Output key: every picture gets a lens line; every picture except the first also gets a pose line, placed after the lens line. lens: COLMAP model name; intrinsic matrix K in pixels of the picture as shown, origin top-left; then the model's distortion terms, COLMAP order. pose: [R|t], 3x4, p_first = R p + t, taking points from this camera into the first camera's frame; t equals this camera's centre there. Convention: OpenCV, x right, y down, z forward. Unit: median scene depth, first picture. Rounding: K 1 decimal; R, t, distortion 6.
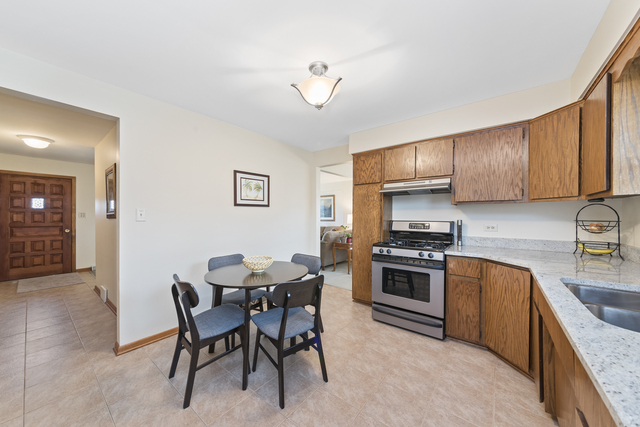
lens RADIAL K [[229.2, 0, 320.9], [0, 229.2, 220.0], [0, 0, 1]] dist [-0.000599, -0.000005]
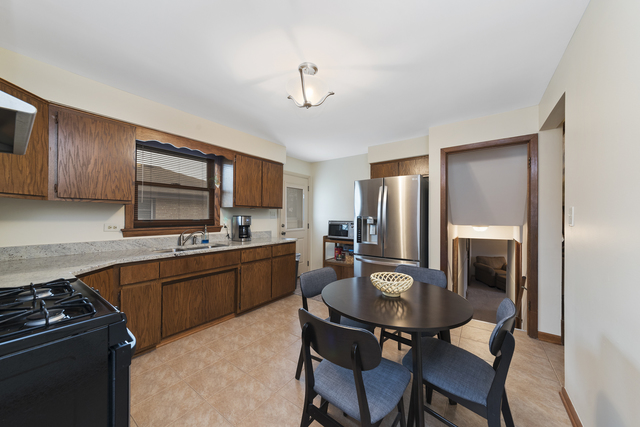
lens RADIAL K [[229.2, 0, 320.9], [0, 229.2, 220.0], [0, 0, 1]] dist [-0.000599, -0.000005]
pose [[-0.999416, -0.004727, -0.033838, -0.025626], [-0.006124, 0.999128, 0.041301, -0.036087], [0.033613, 0.041484, -0.998574, 1.488086]]
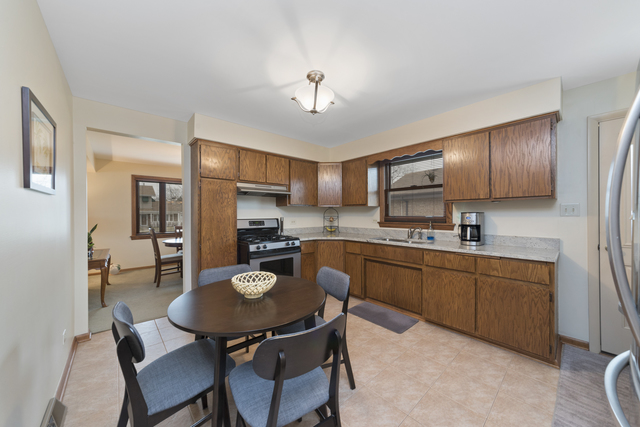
lens RADIAL K [[229.2, 0, 320.9], [0, 229.2, 220.0], [0, 0, 1]] dist [-0.000599, -0.000005]
pose [[0.178917, -0.026459, 0.983508, -0.790593], [0.027237, 0.999388, 0.021931, -0.008240], [-0.983487, 0.022864, 0.179528, 0.581544]]
